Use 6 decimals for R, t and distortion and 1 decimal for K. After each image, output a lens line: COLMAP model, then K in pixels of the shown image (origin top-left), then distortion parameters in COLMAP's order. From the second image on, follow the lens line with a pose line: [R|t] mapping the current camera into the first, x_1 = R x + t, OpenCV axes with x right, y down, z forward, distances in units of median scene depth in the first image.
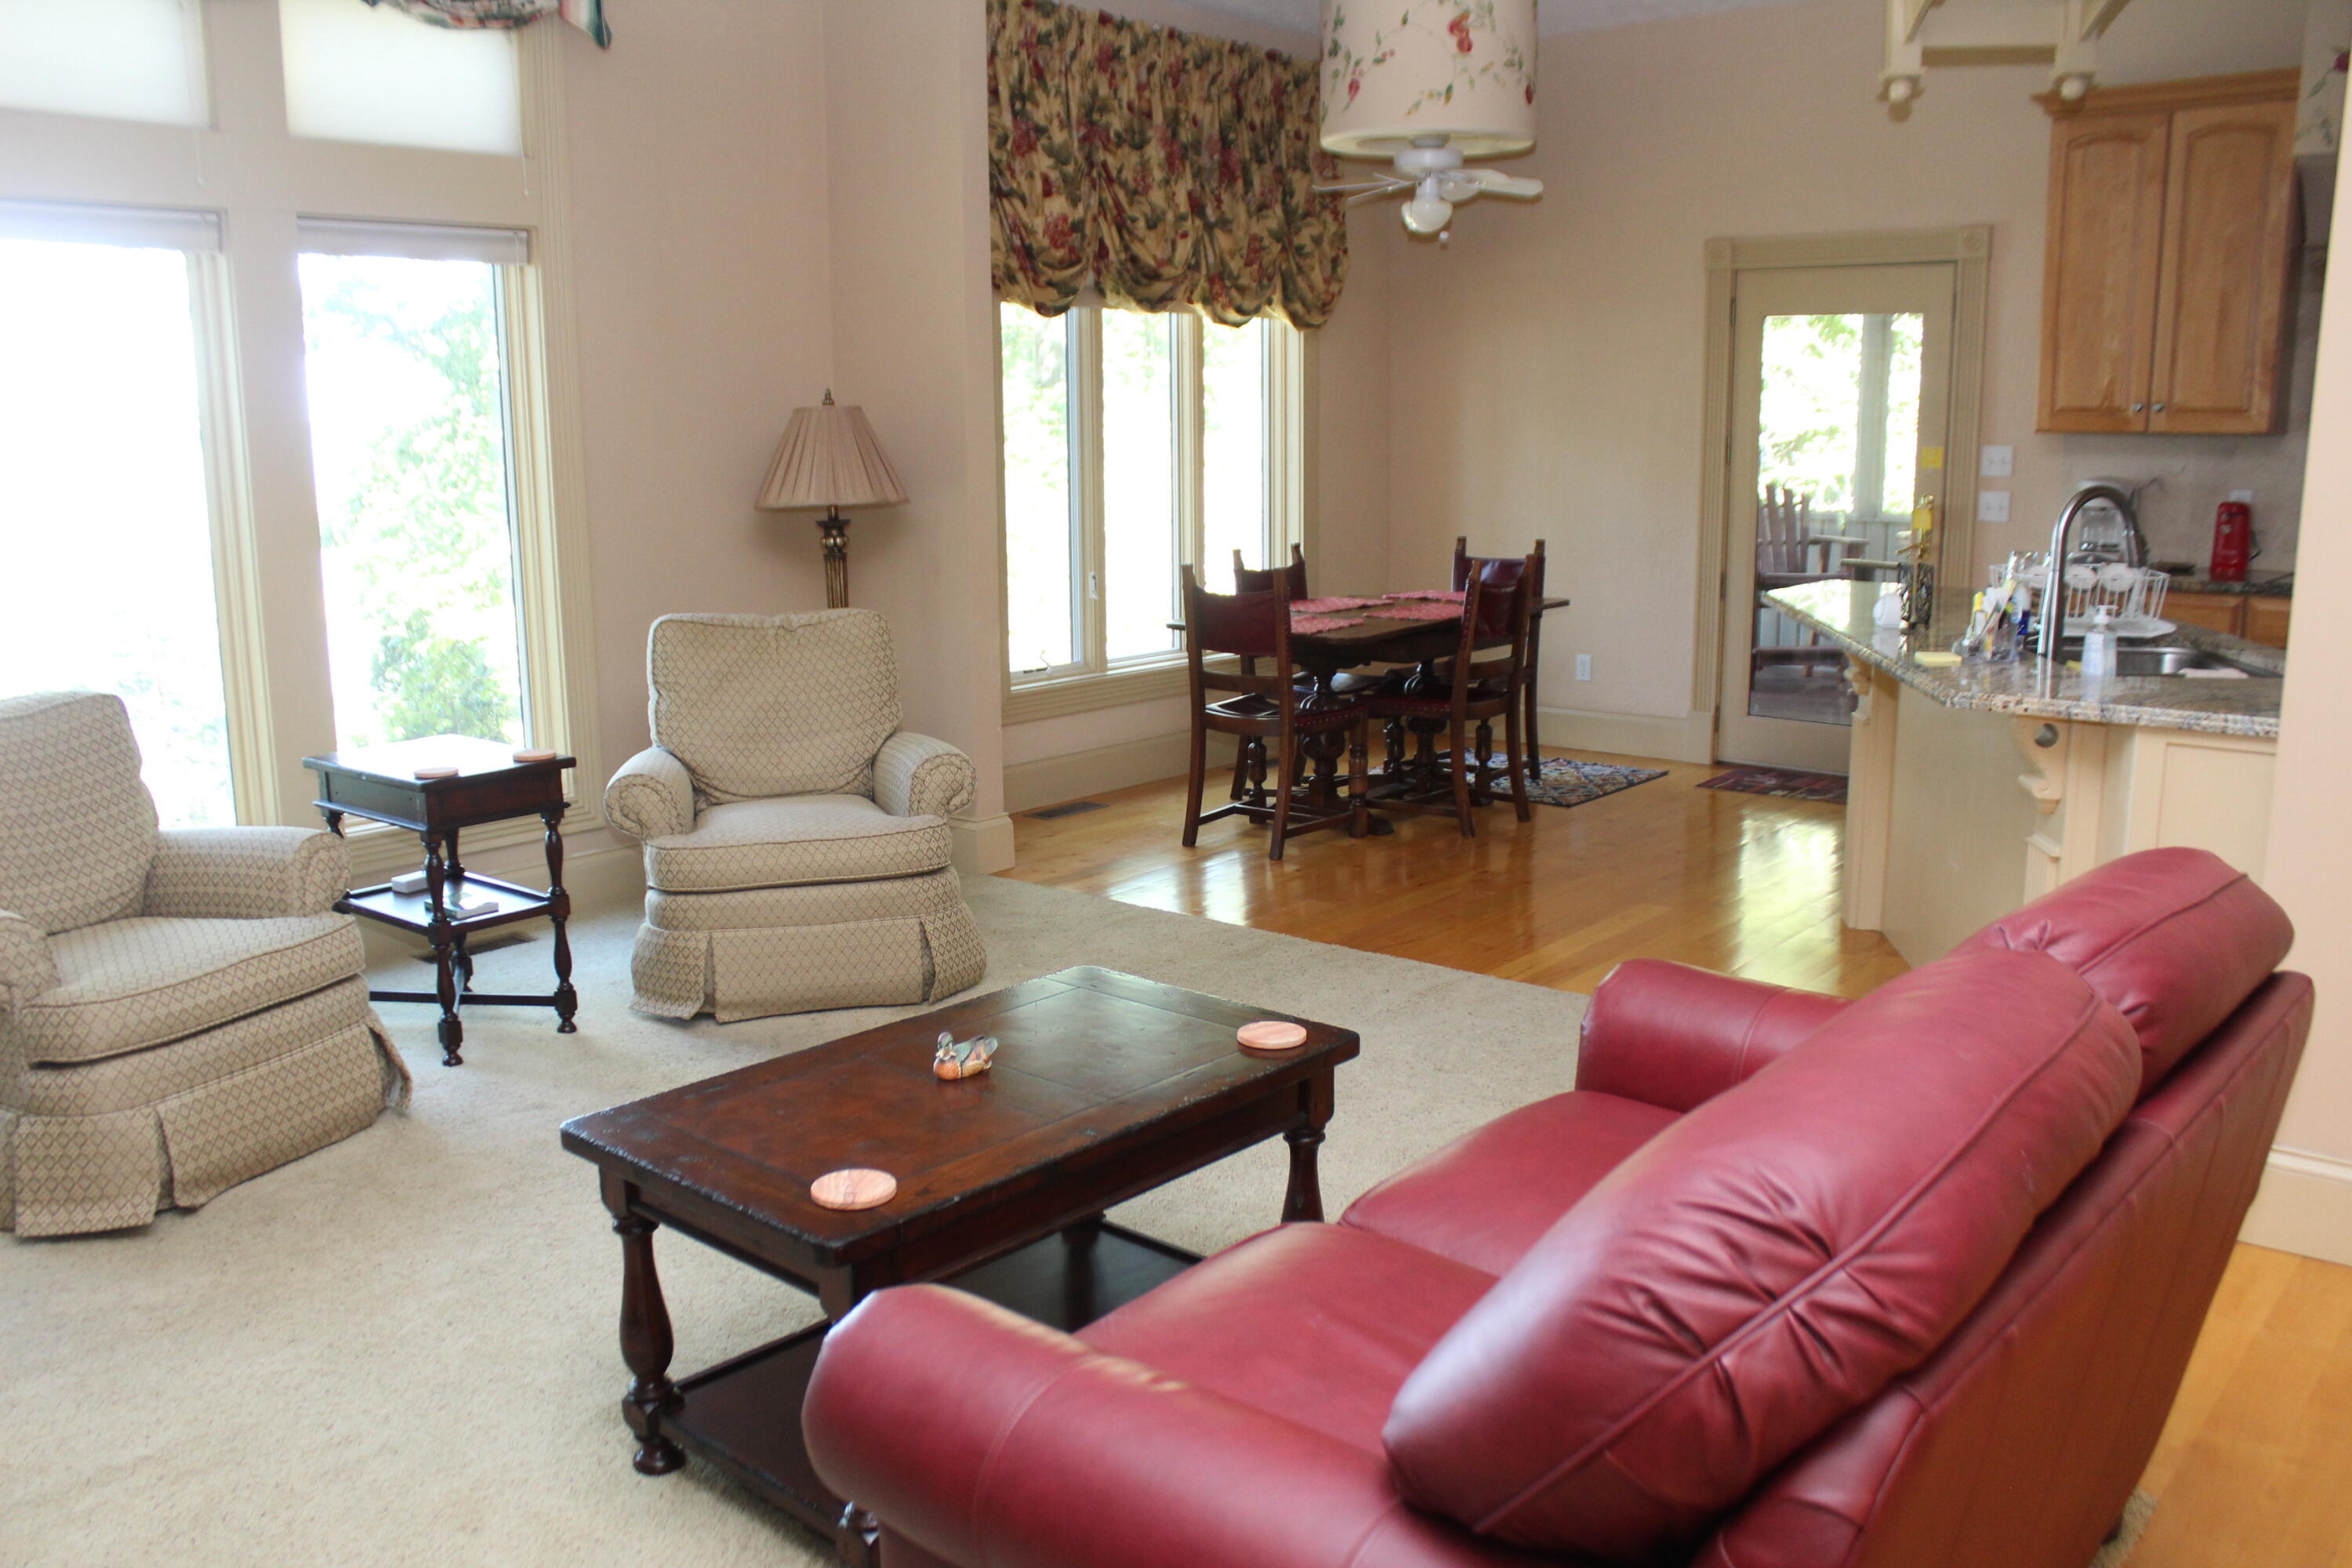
lens RADIAL K [[1920.5, 0, 1159.3], [0, 1920.5, 779.6], [0, 0, 1]] dist [-0.158560, 0.129175]
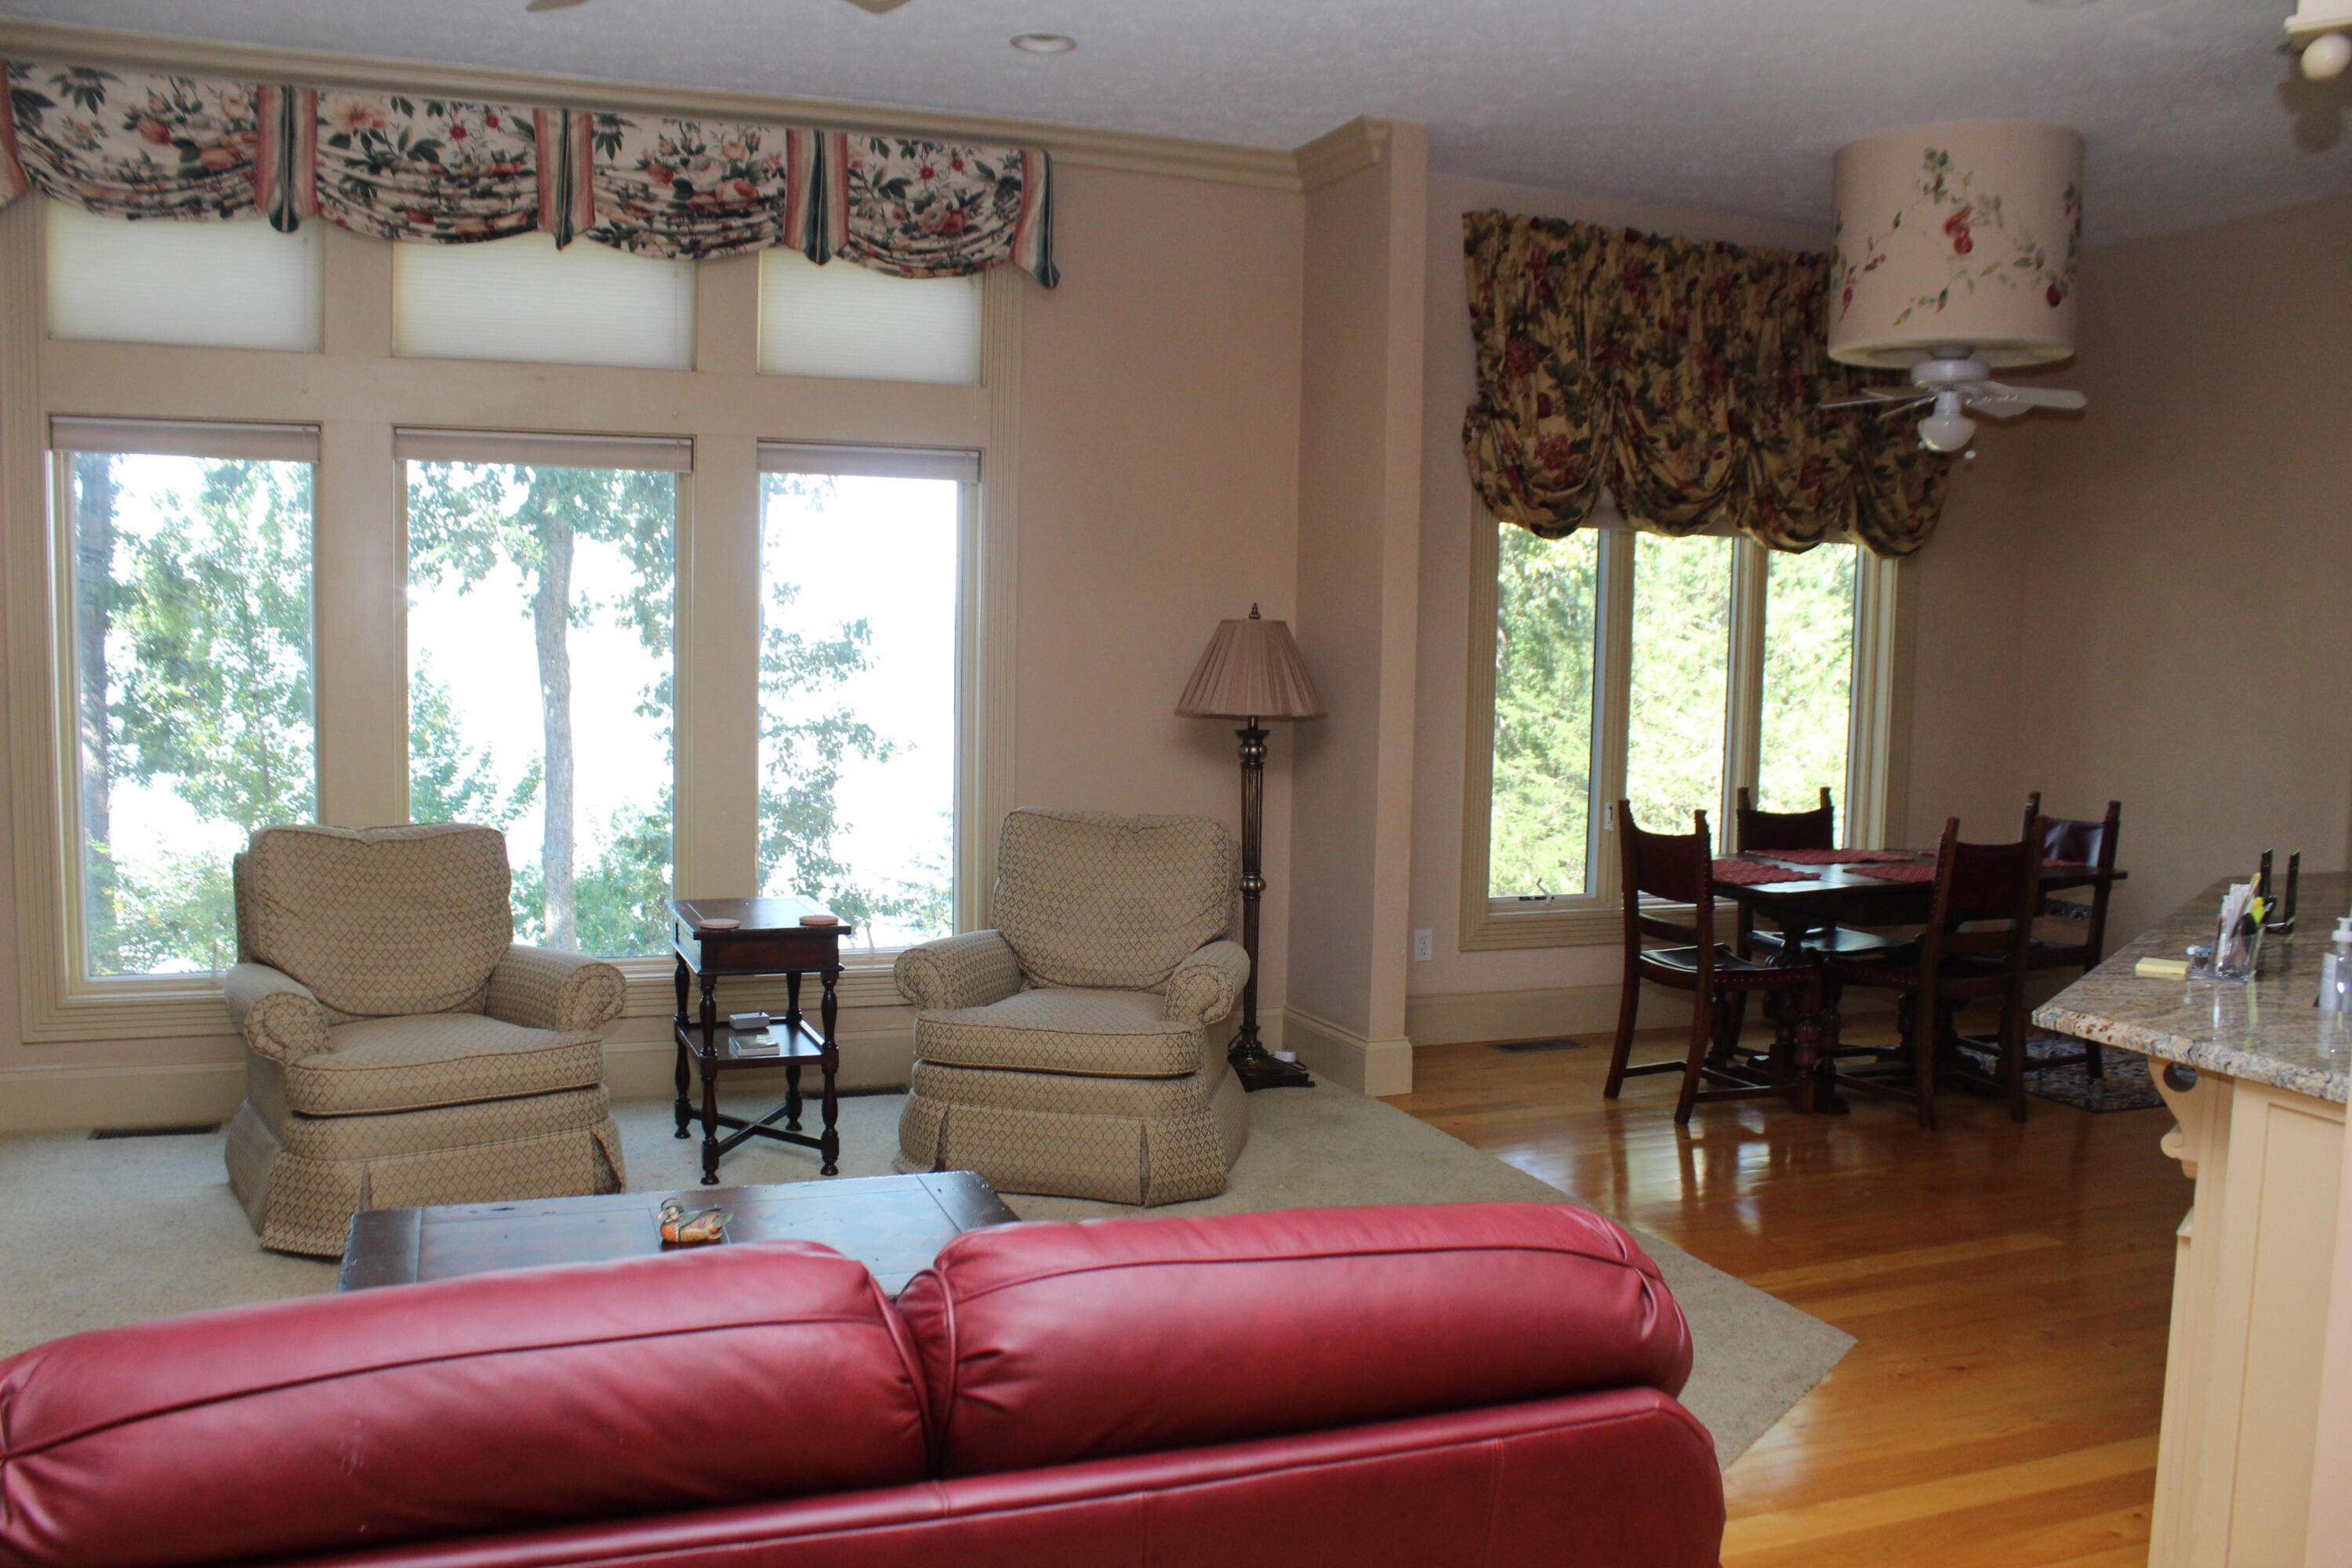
lens RADIAL K [[1920.5, 0, 1181.3], [0, 1920.5, 796.2], [0, 0, 1]] dist [-0.158560, 0.129175]
pose [[0.879894, 0.071462, -0.469766, 0.254648], [-0.118343, 0.990431, -0.070997, -0.020431], [0.460197, 0.118063, 0.879932, 0.068333]]
